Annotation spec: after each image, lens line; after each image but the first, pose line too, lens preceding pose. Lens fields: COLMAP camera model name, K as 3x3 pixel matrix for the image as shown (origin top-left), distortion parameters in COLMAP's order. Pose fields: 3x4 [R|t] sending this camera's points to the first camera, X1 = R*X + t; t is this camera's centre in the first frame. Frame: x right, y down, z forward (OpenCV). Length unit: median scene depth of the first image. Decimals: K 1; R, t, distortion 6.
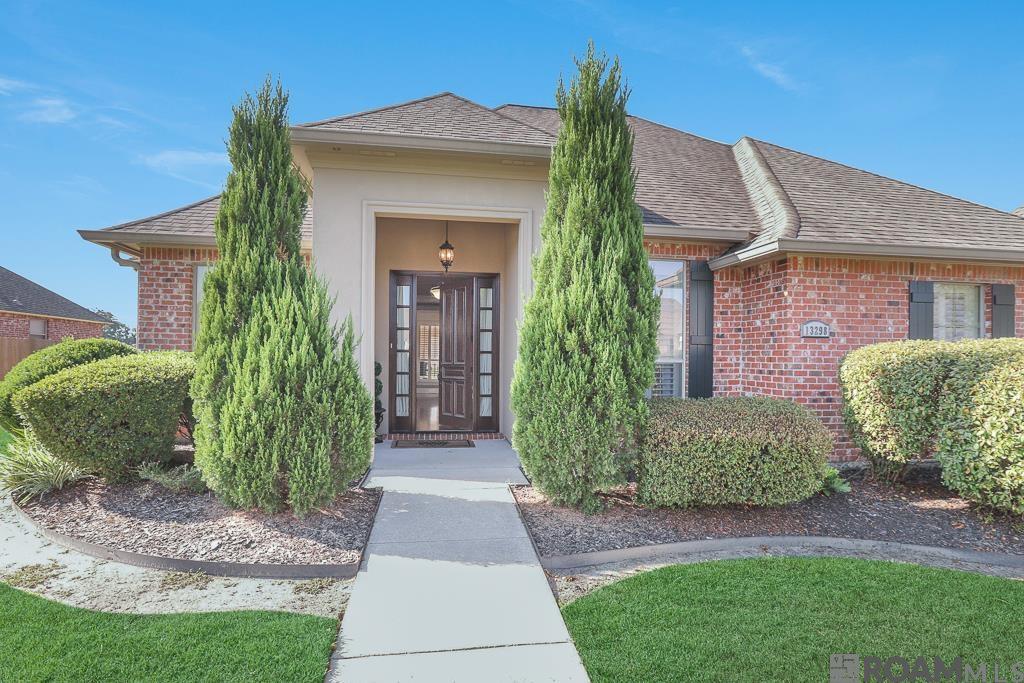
lens RADIAL K [[473.0, 0, 517.7], [0, 473.0, 332.9], [0, 0, 1]] dist [0.000744, 0.000259]
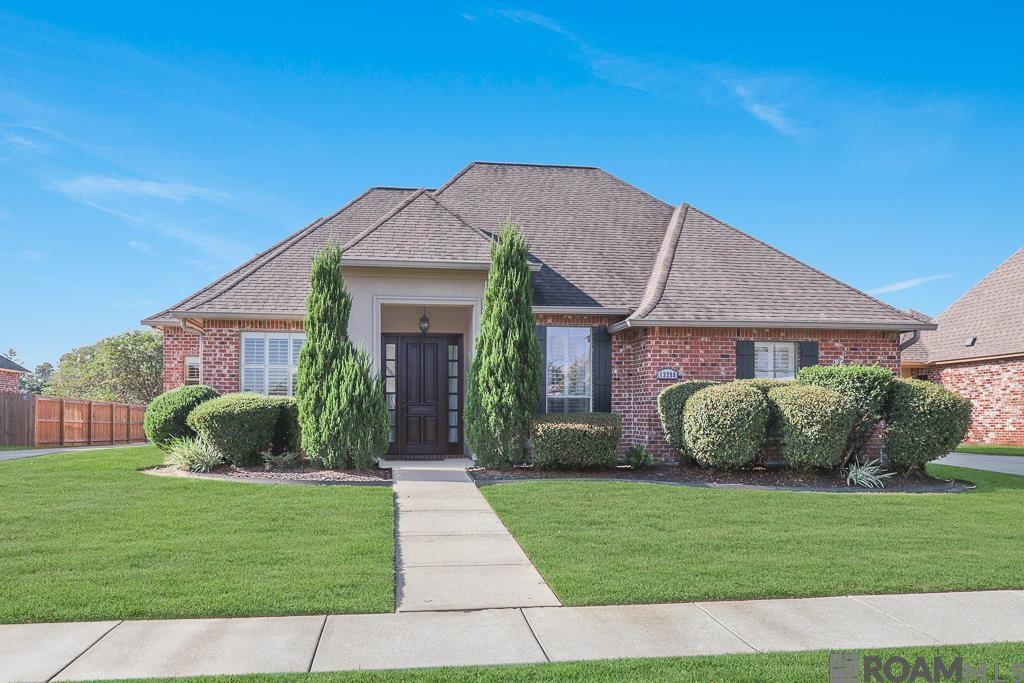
lens RADIAL K [[640.8, 0, 512.0], [0, 640.8, 341.5], [0, 0, 1]] dist [0.002905, 0.001115]
pose [[0.999859, -0.009547, 0.013781, 0.110959], [0.010350, 0.998180, -0.059413, 0.006125], [-0.013189, 0.059547, 0.998138, -1.197970]]
